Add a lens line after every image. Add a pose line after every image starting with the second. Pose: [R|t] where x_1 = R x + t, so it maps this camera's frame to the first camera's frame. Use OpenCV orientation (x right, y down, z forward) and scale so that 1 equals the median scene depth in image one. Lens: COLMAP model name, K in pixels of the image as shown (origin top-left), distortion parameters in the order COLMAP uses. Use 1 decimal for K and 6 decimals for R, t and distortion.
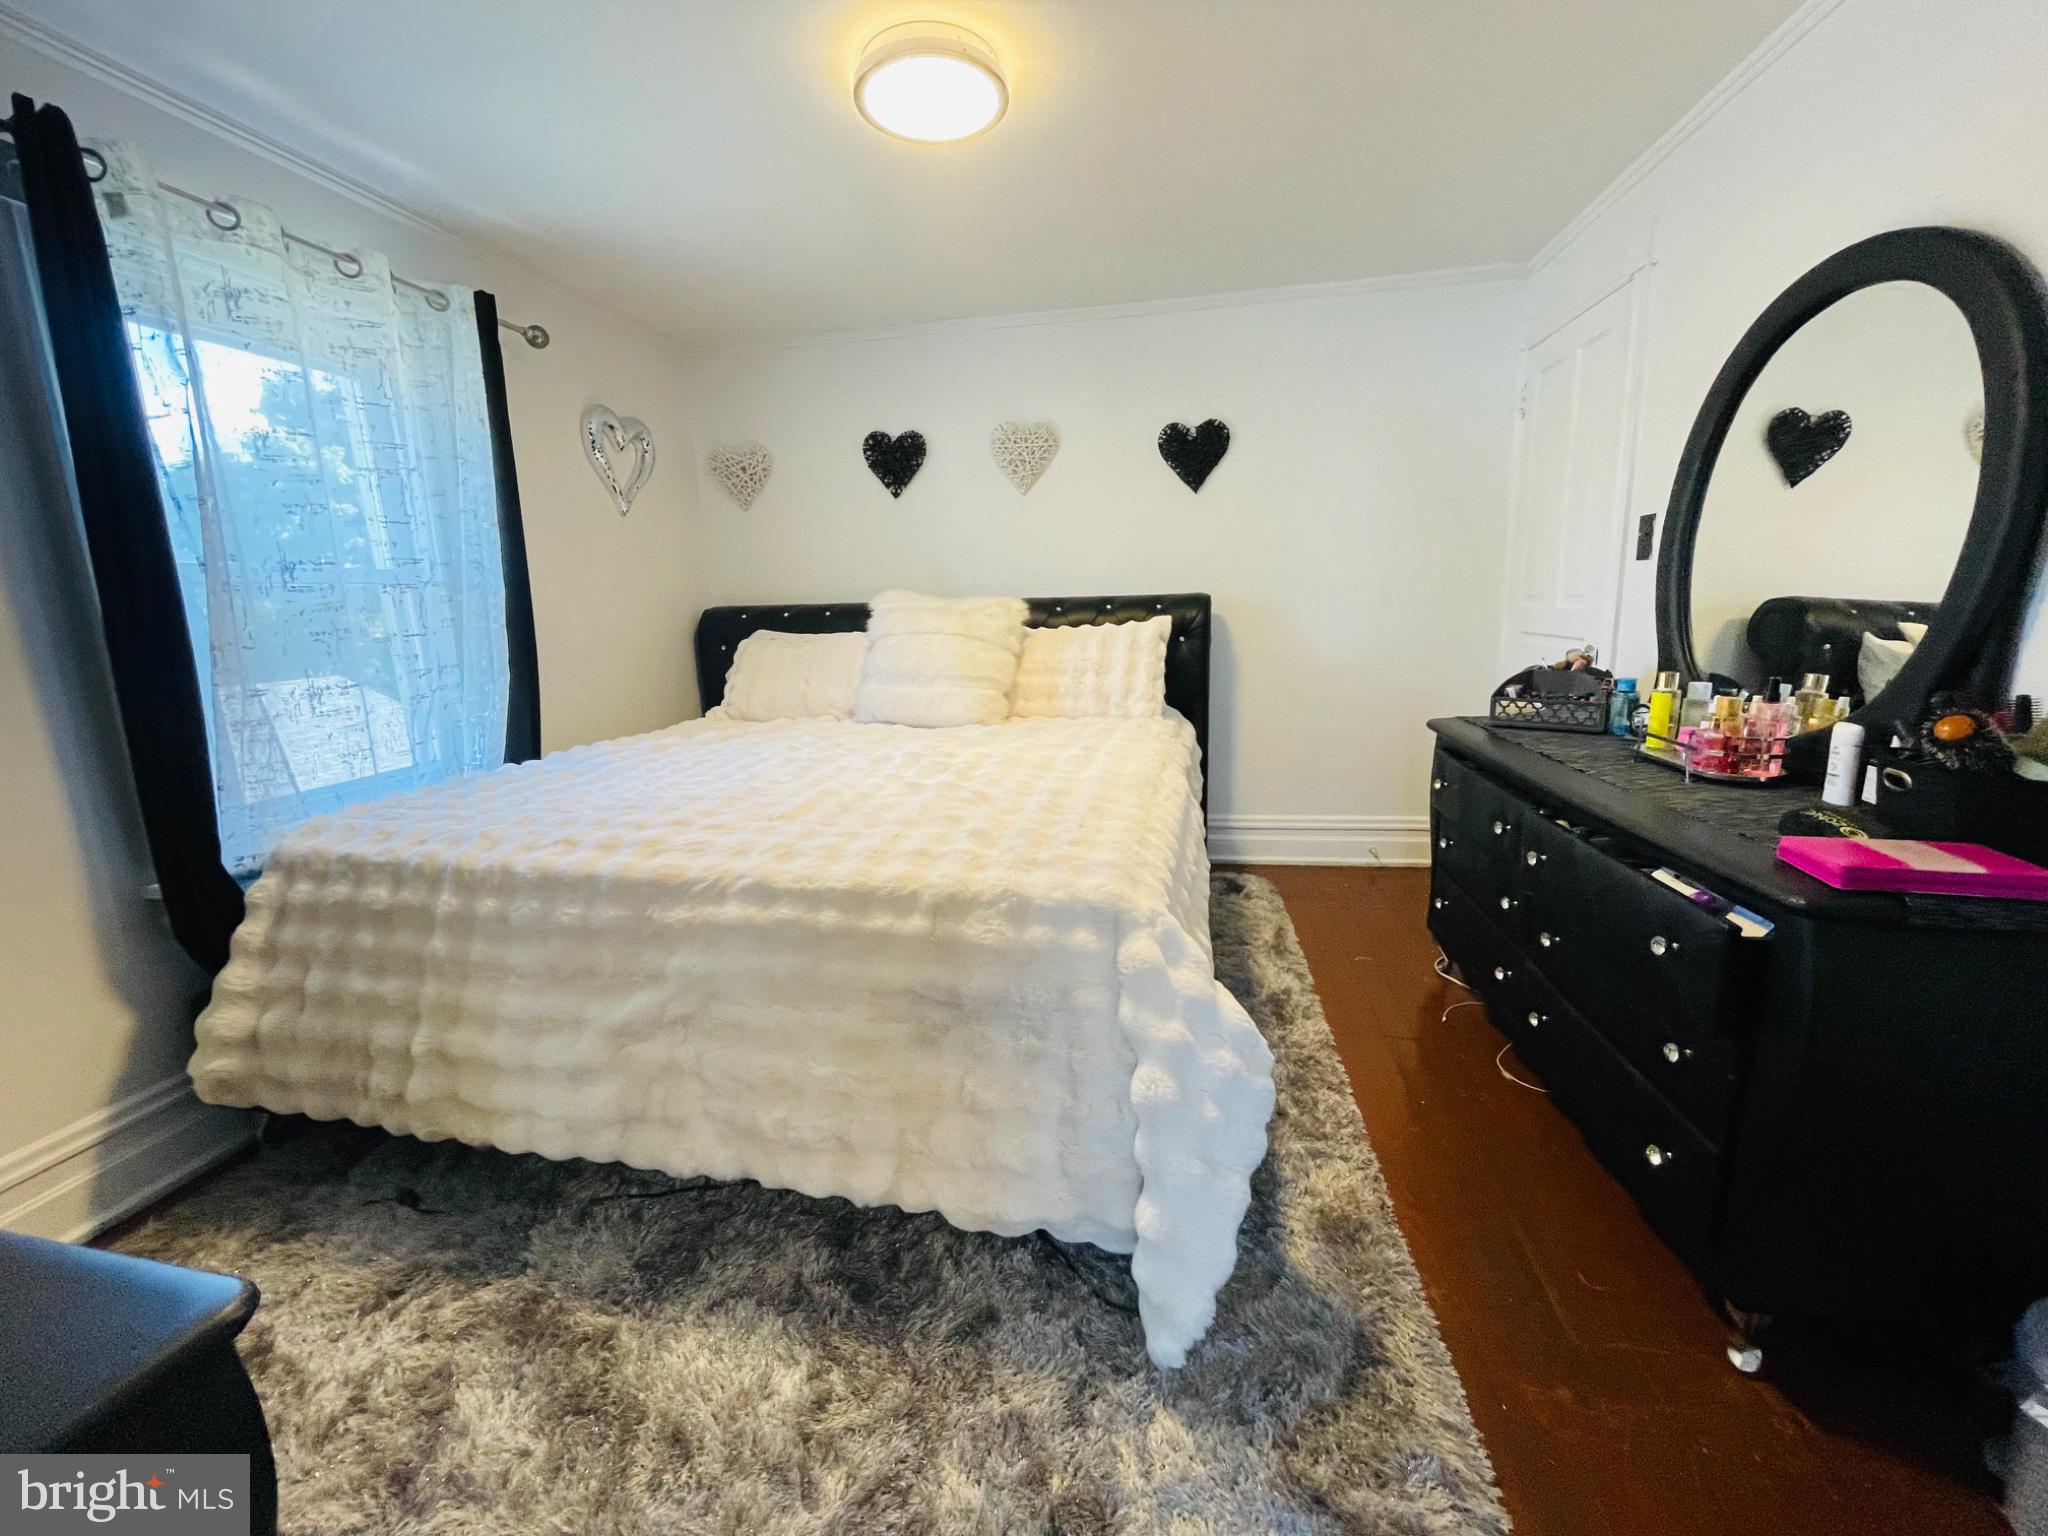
lens RADIAL K [[824.3, 0, 1017.9], [0, 824.3, 760.4], [0, 0, 1]] dist [-0.005595, 0.001594]
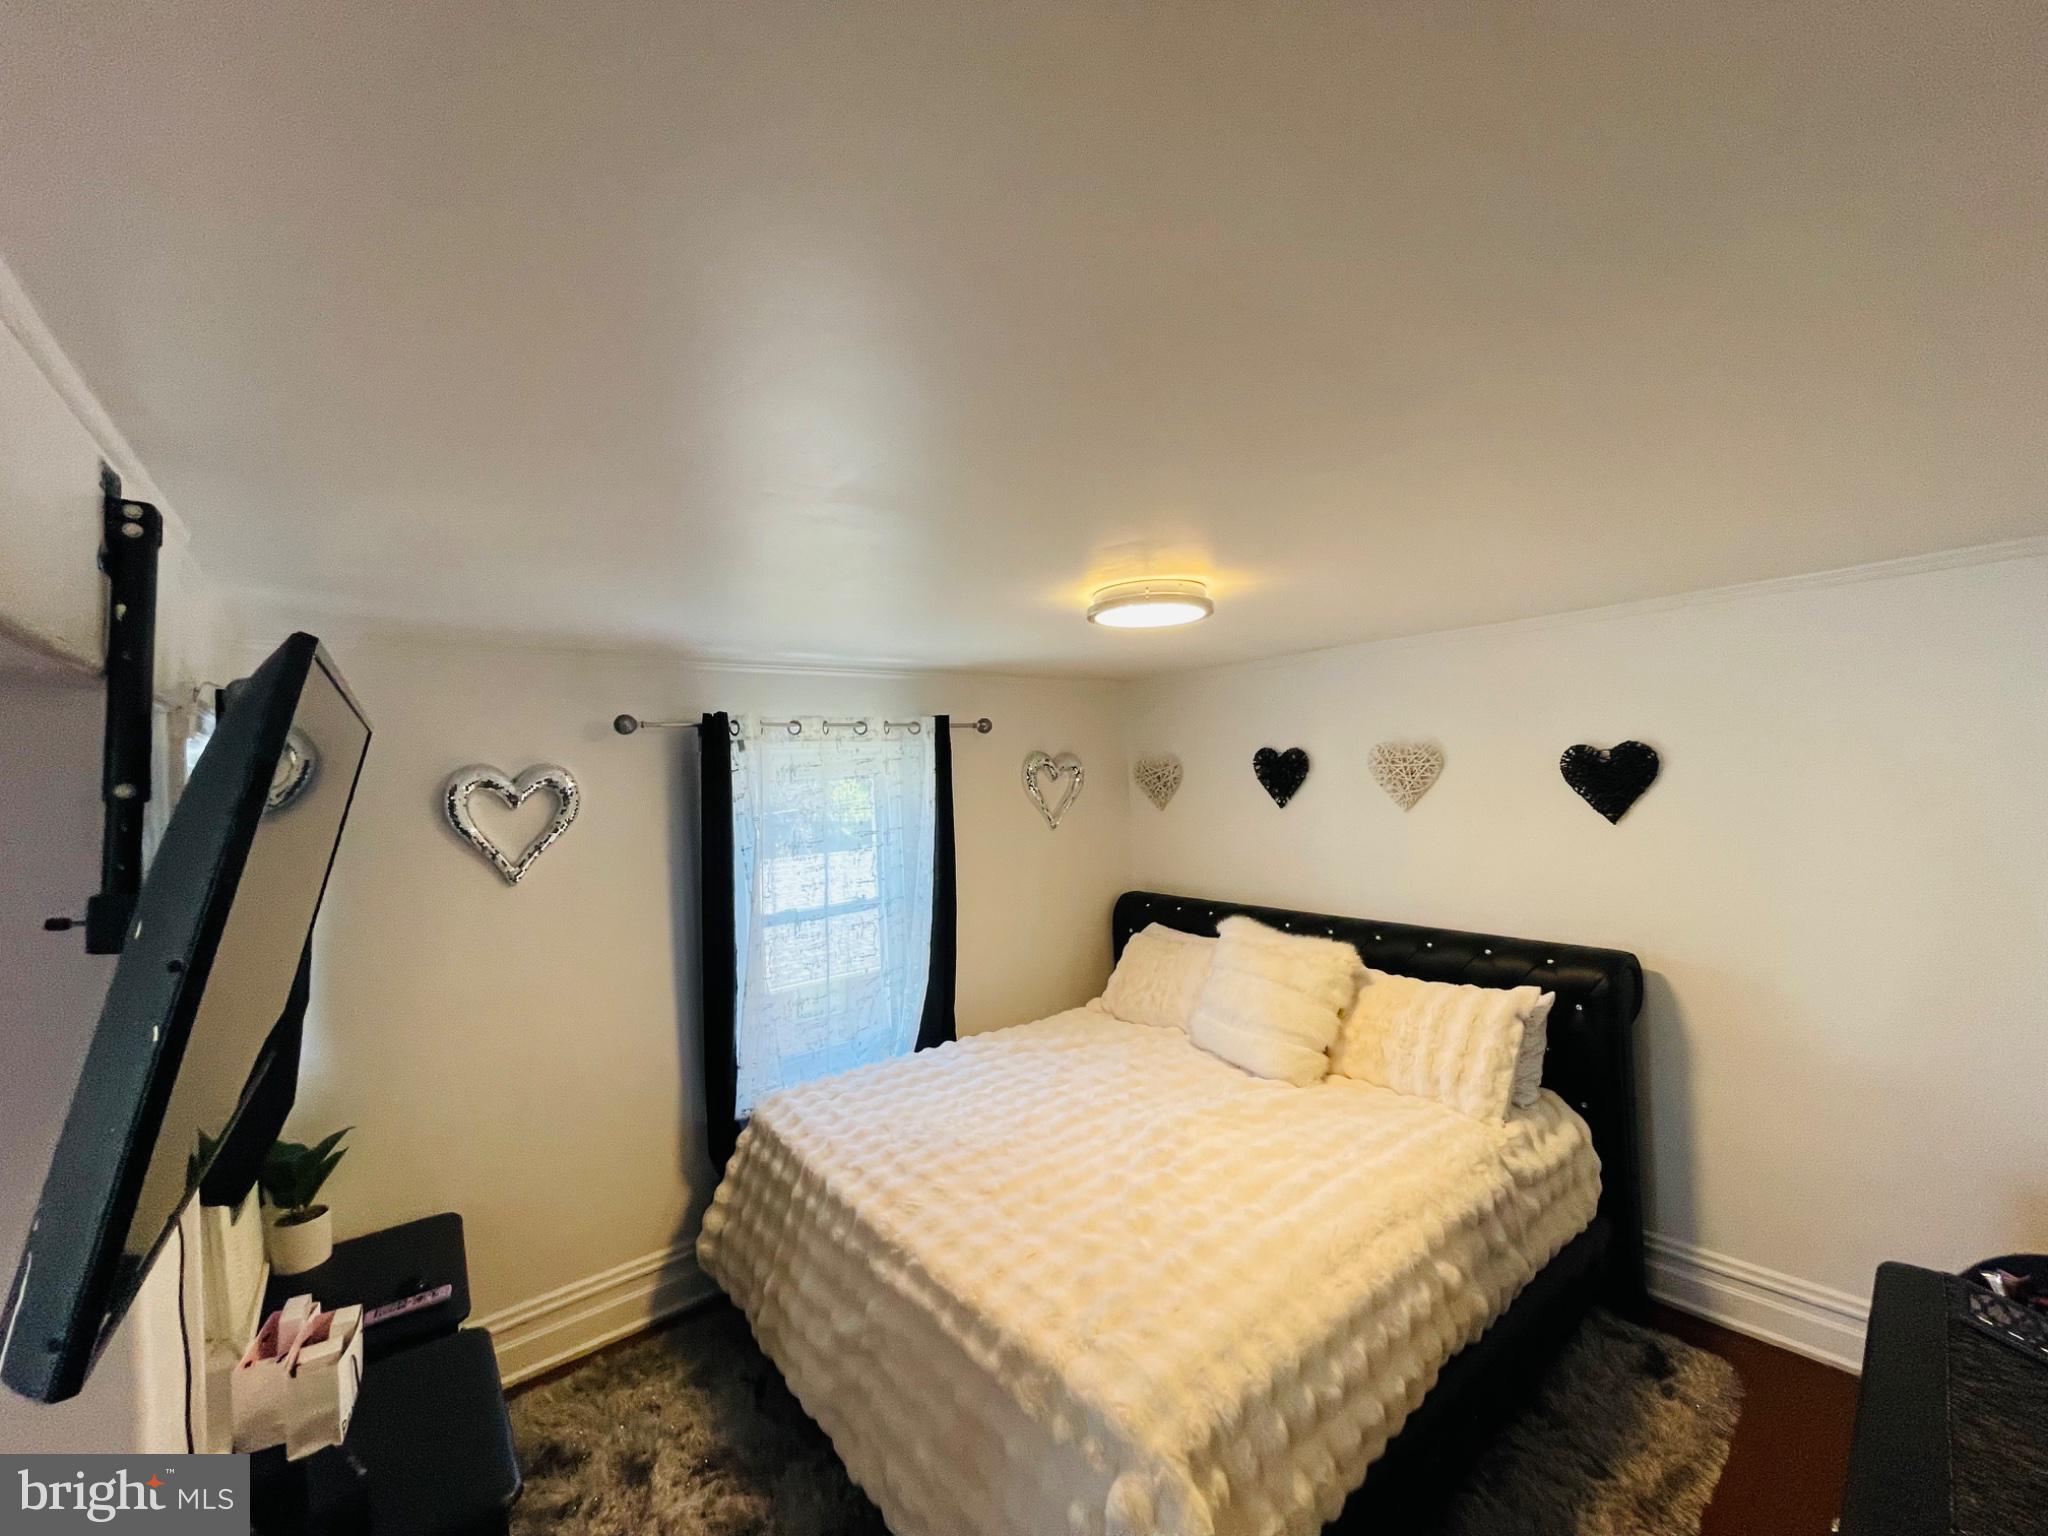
lens RADIAL K [[824.3, 0, 1020.3], [0, 824.3, 763.5], [0, 0, 1]] dist [-0.005595, 0.001594]
pose [[0.771617, -0.008302, -0.636033, 0.520046], [-0.106058, 0.984239, -0.141513, -0.377395], [0.627183, 0.176650, 0.758575, -0.026547]]
